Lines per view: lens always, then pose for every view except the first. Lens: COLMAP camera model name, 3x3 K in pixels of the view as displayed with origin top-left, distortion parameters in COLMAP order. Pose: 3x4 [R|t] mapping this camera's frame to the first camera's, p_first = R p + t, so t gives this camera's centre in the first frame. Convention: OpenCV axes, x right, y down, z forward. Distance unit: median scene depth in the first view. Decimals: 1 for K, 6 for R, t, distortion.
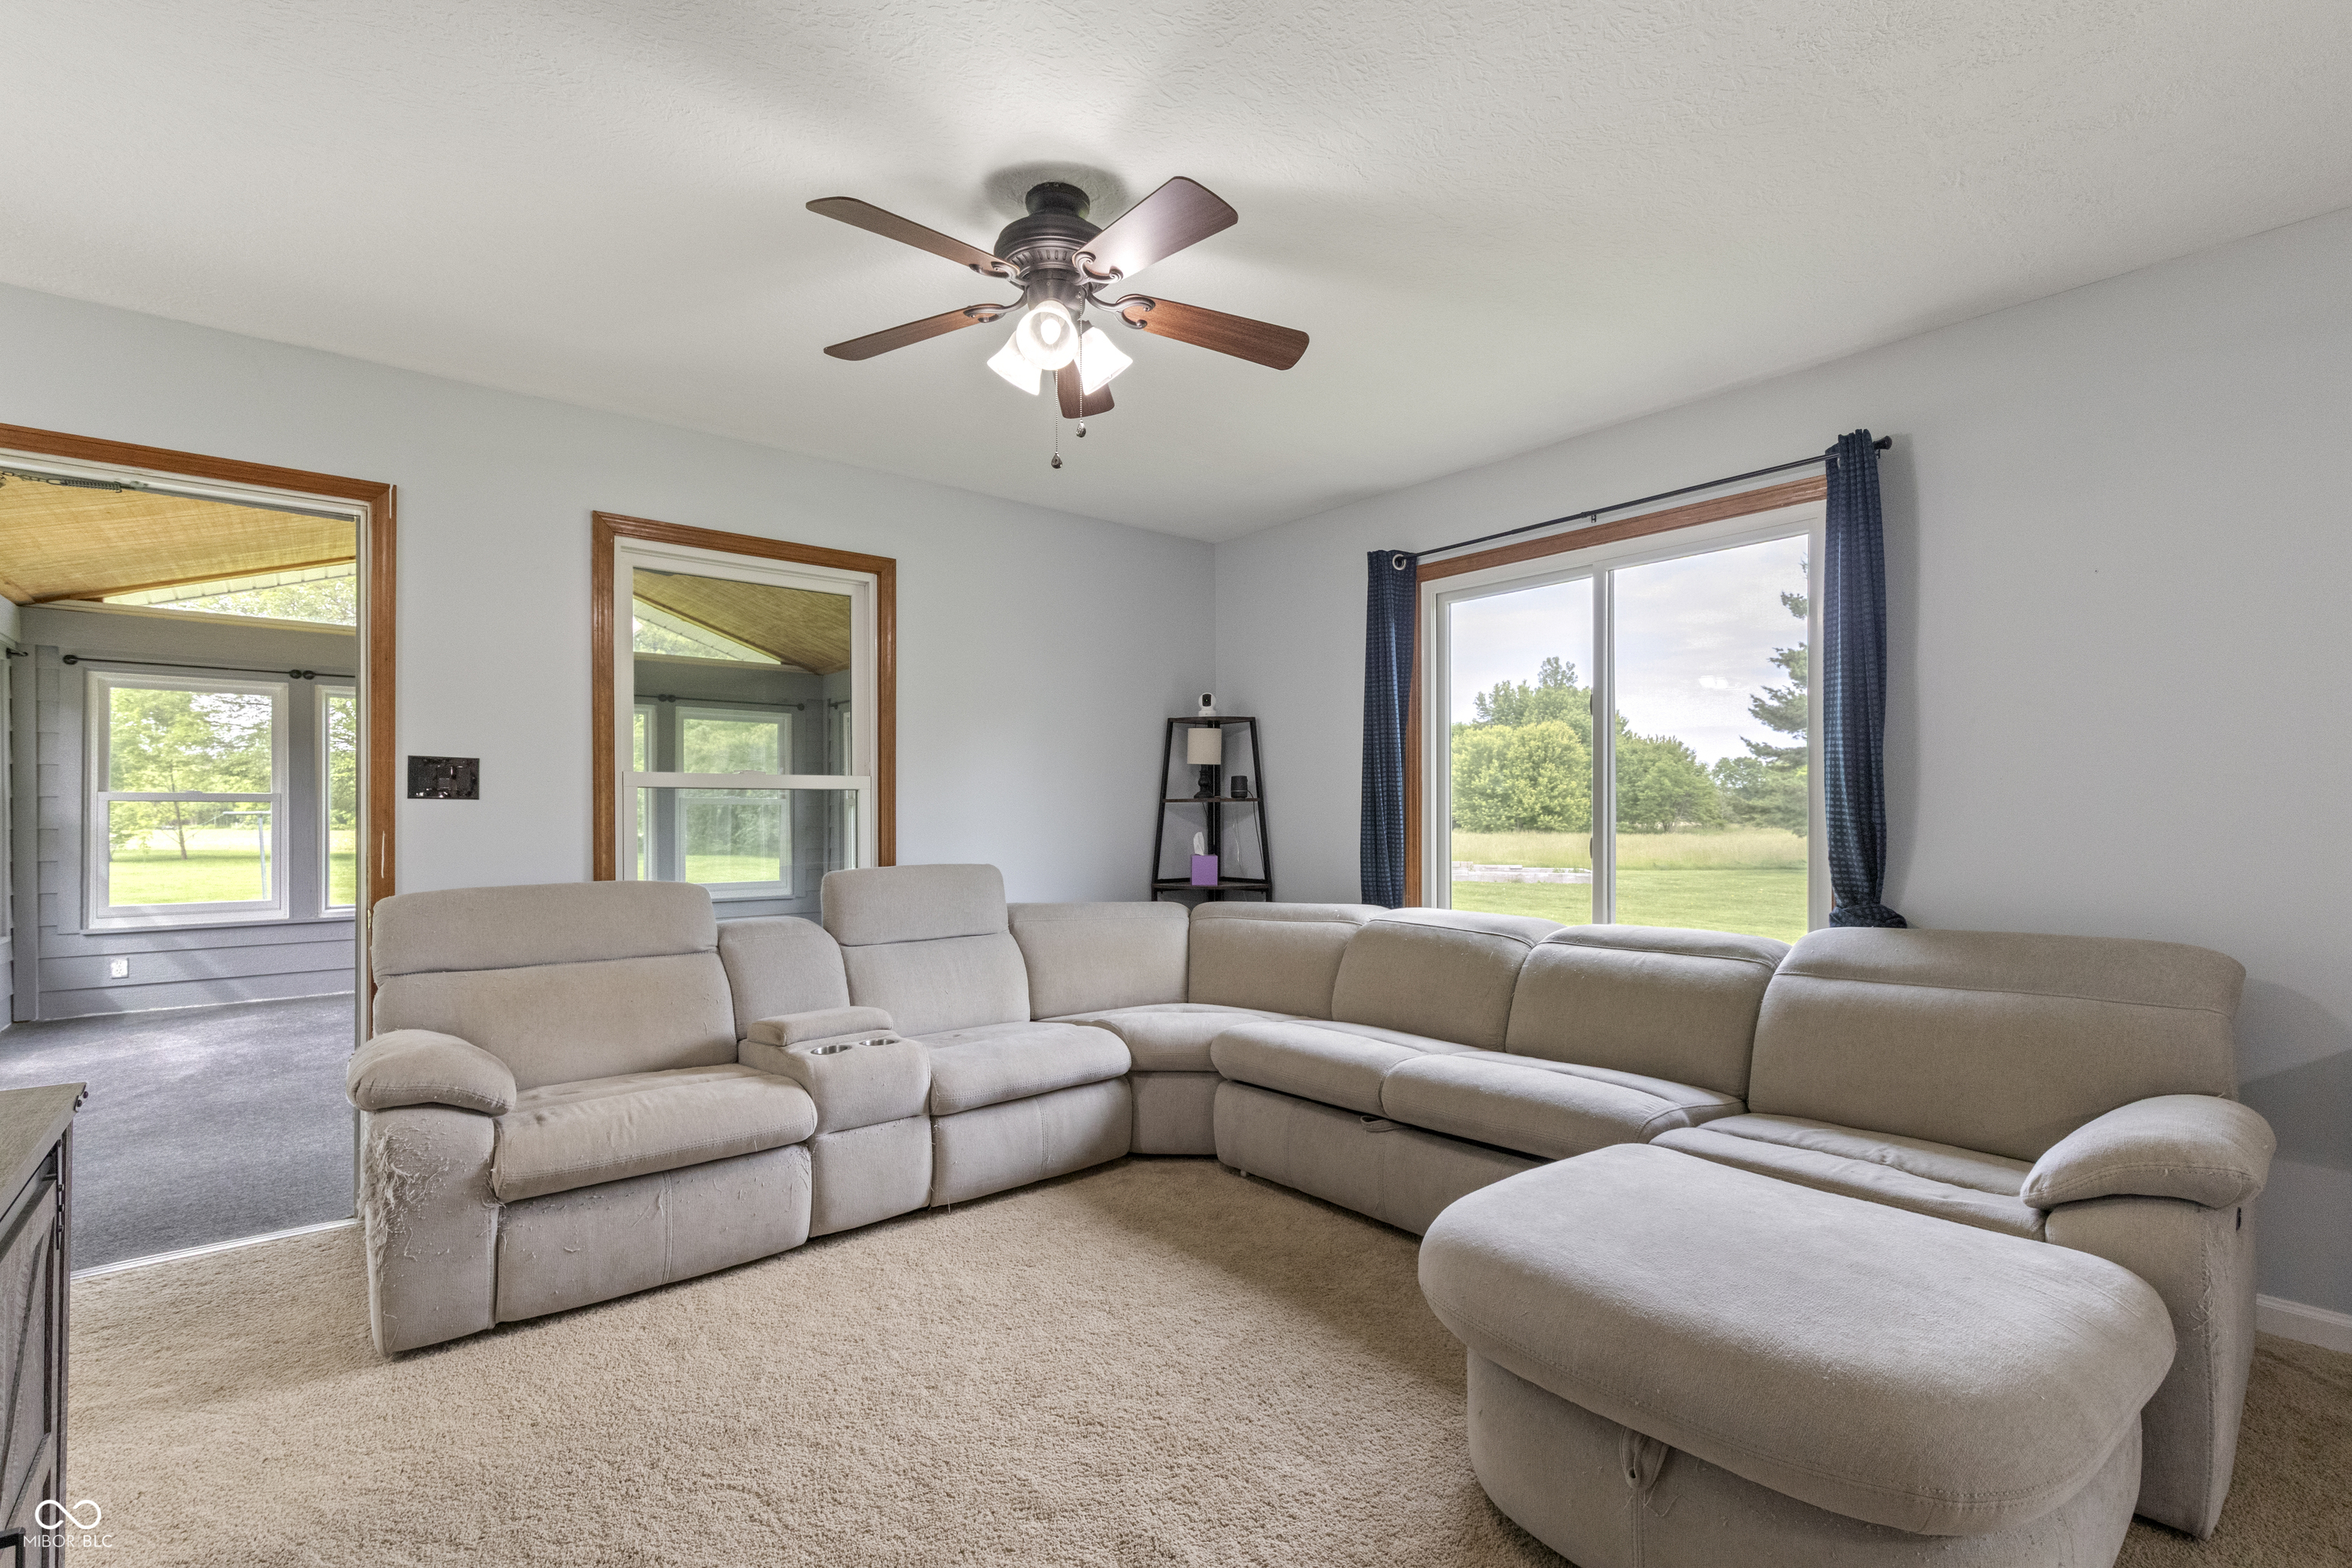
lens RADIAL K [[1061.0, 0, 1187.5], [0, 1061.0, 814.9], [0, 0, 1]] dist [0.001931, 0.000097]
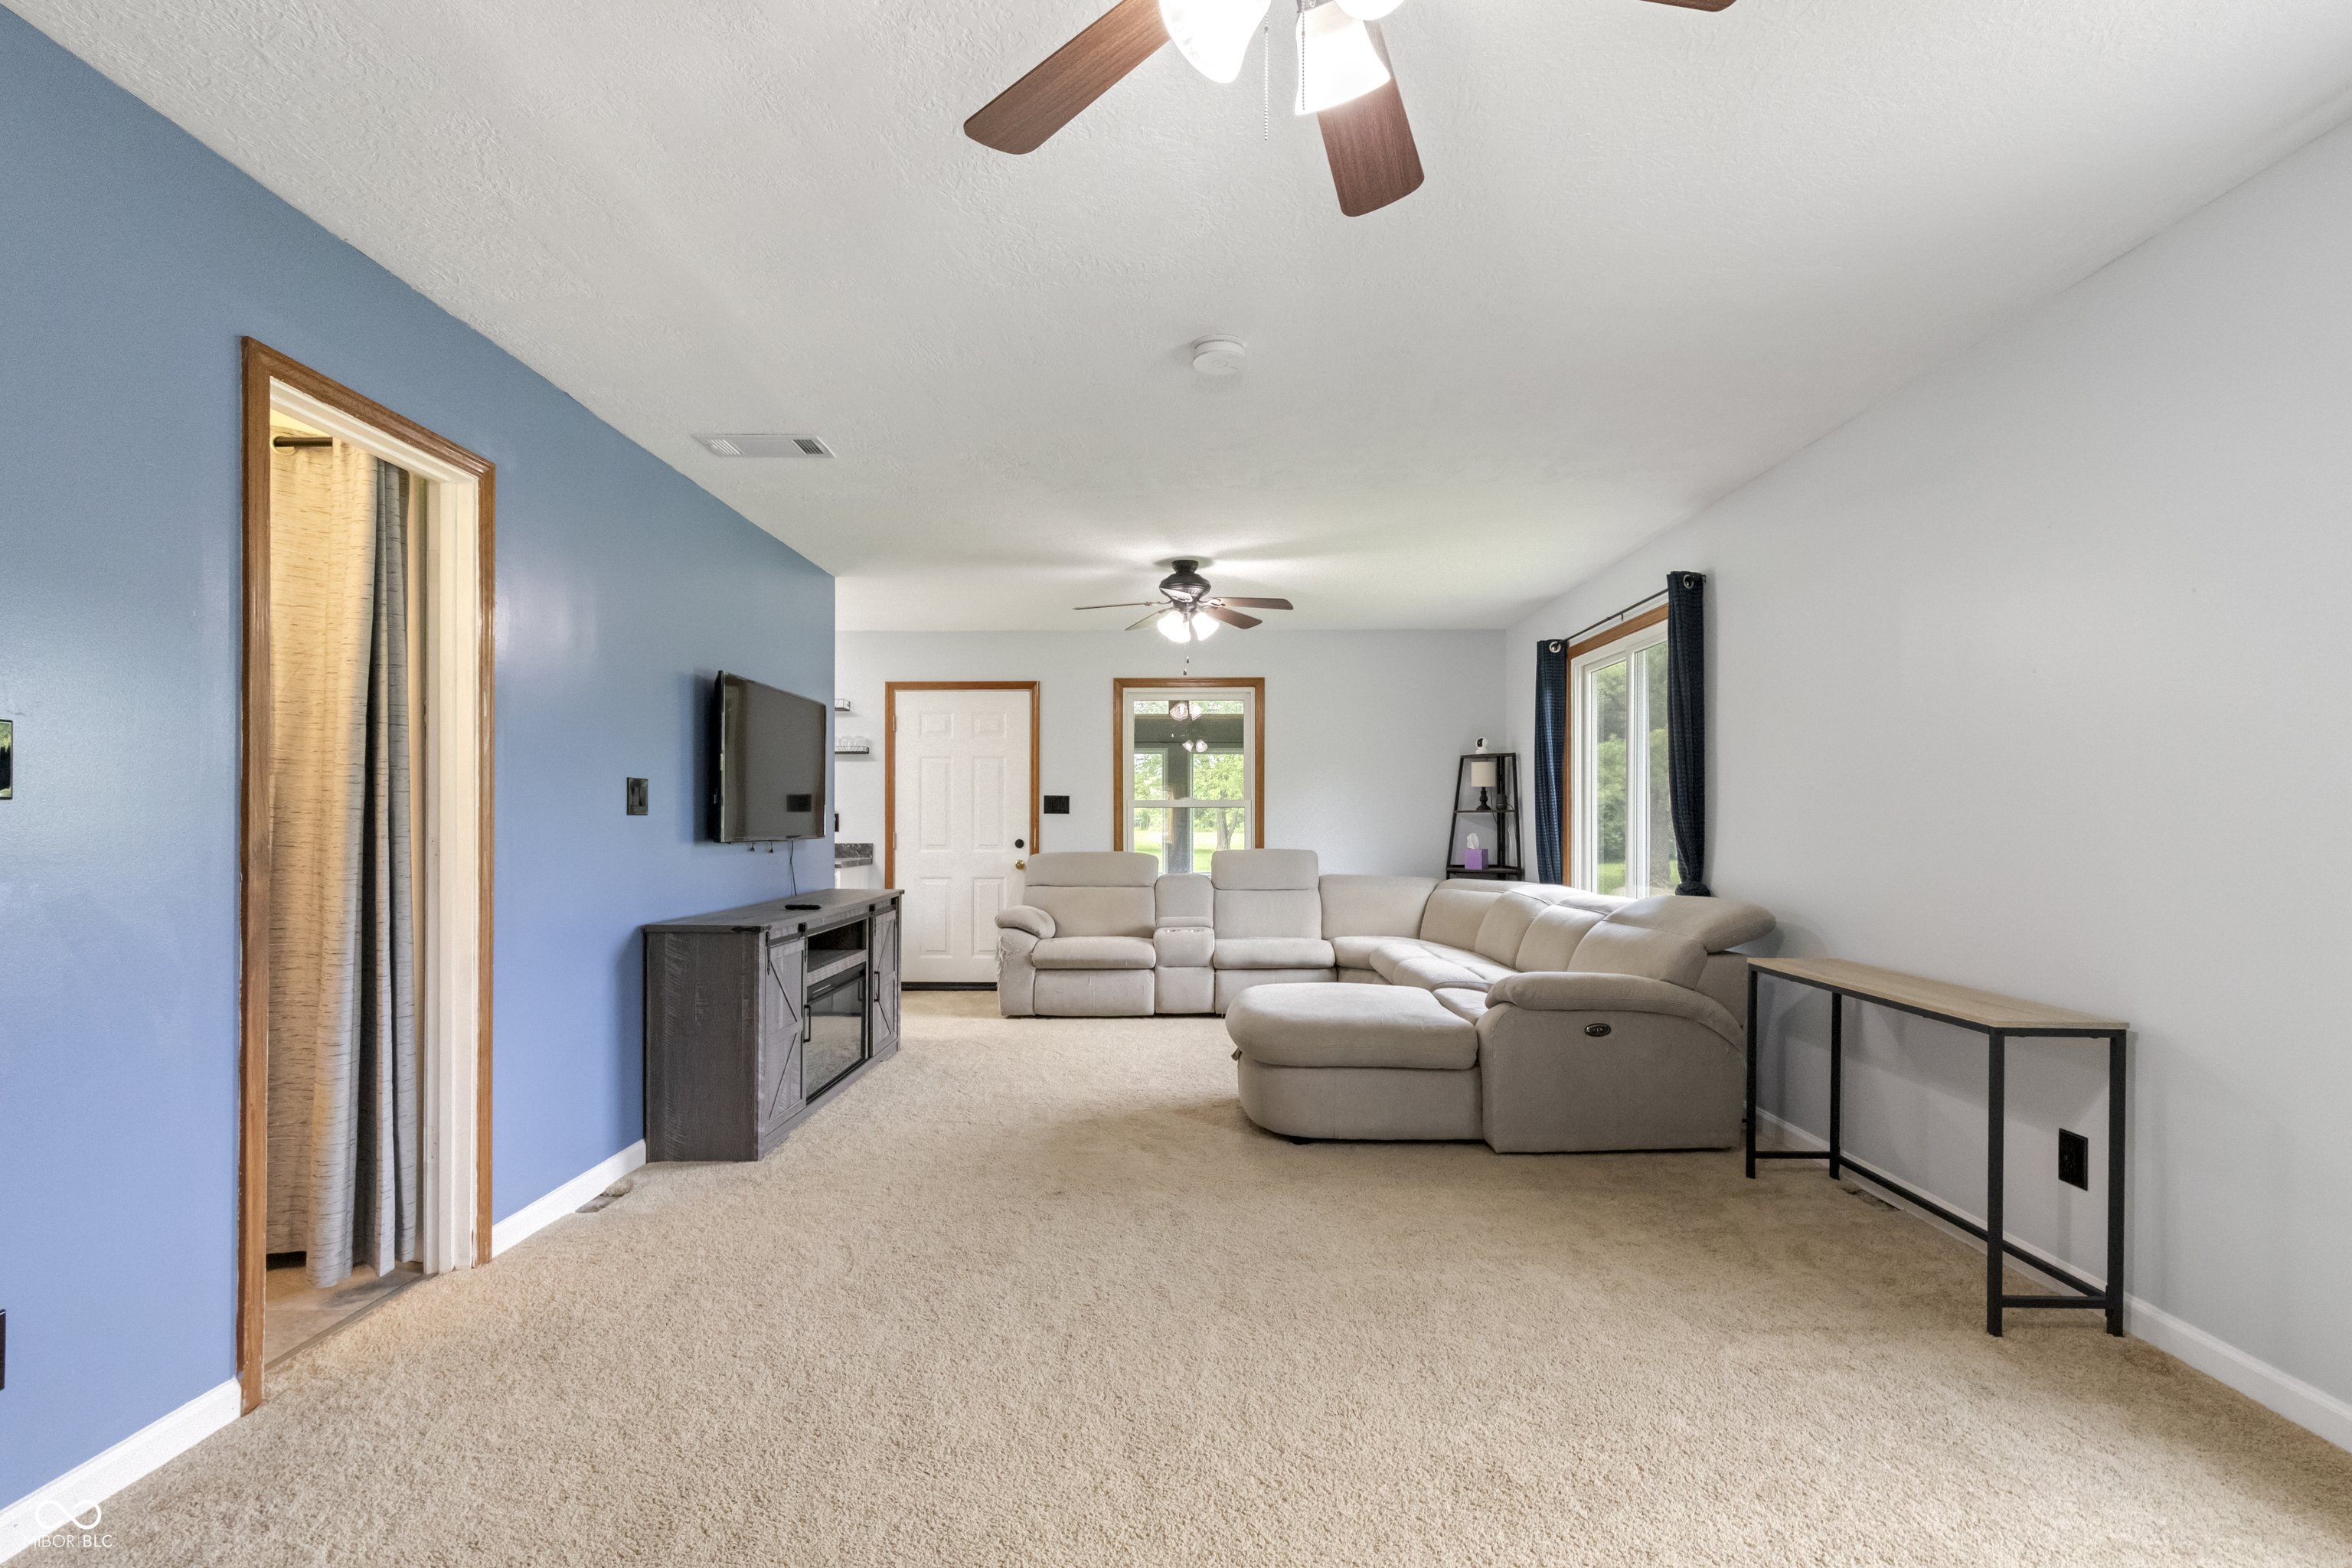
lens RADIAL K [[1074.0, 0, 1177.0], [0, 1074.0, 815.5], [0, 0, 1]] dist [0.000416, 0.000147]
pose [[0.759410, -0.001825, -0.650609, 0.997524], [-0.001893, 0.999986, -0.005014, -0.000250], [0.650609, 0.005039, 0.759396, -0.586843]]
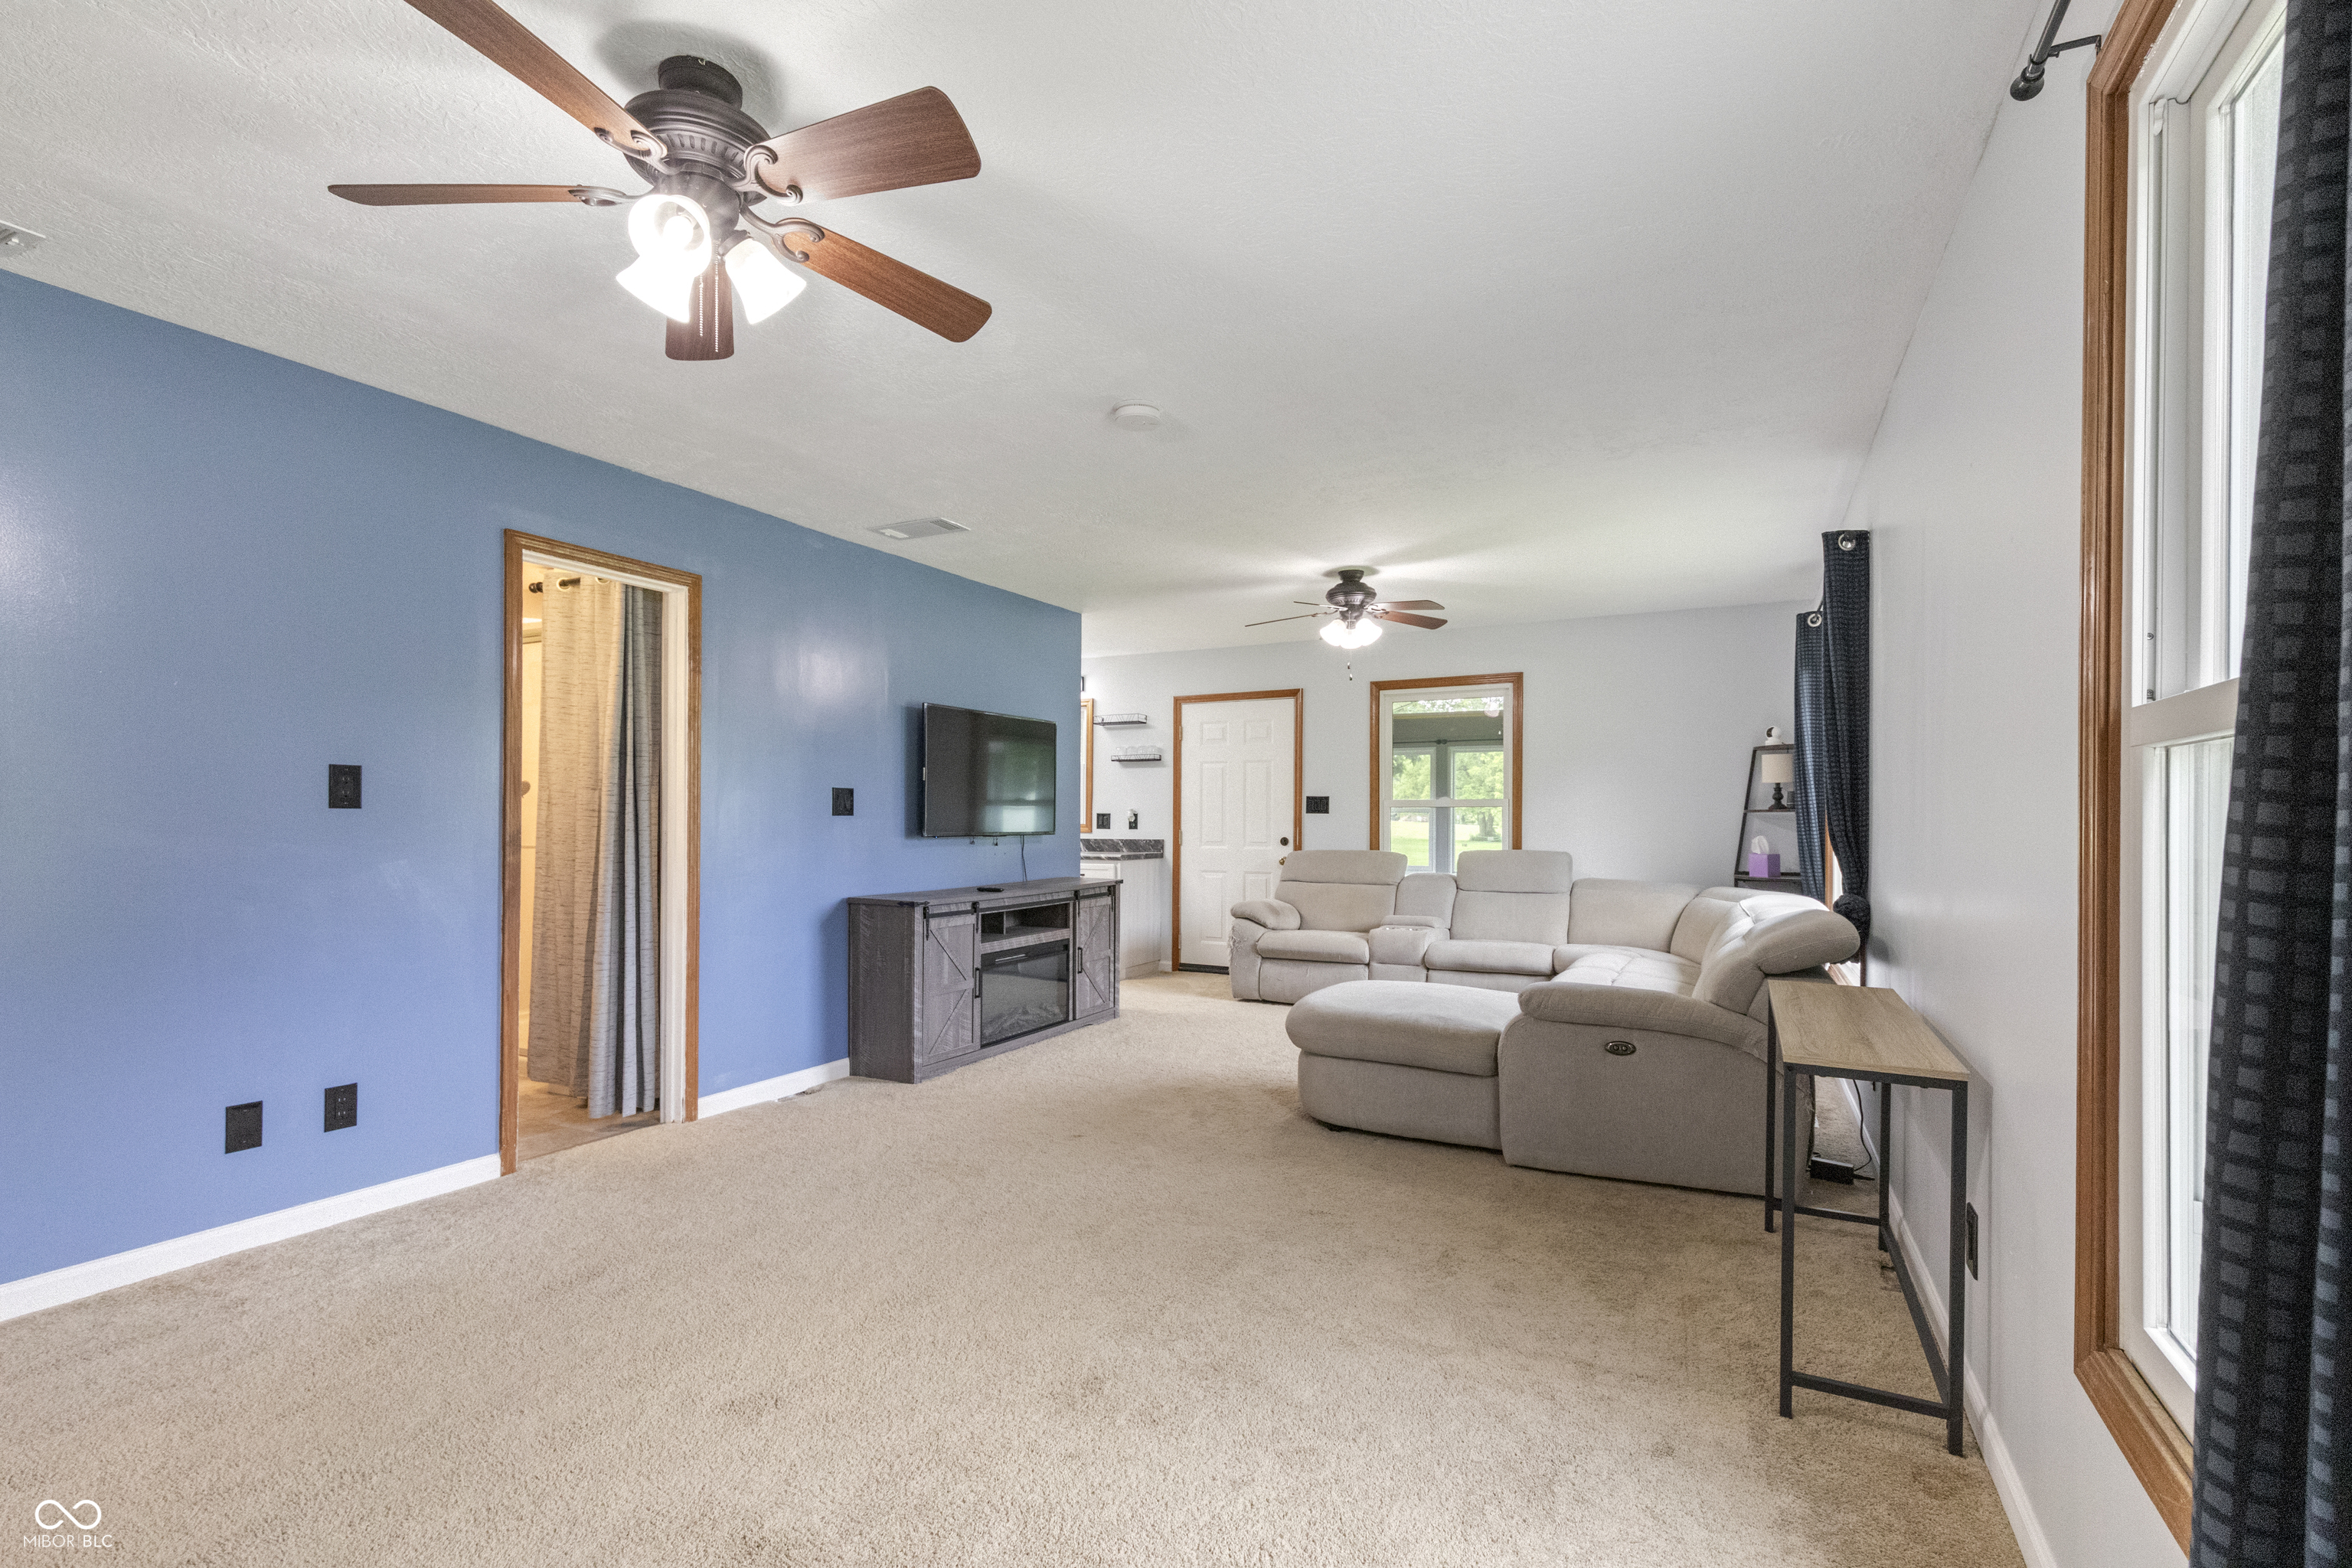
lens RADIAL K [[1067.4, 0, 1164.8], [0, 1067.4, 811.2], [0, 0, 1]] dist [0.002875, 0.000092]
pose [[0.376998, -0.003859, -0.926206, 1.408046], [-0.004122, 0.999974, -0.005844, -0.004547], [0.926205, 0.006021, 0.376972, -0.236715]]
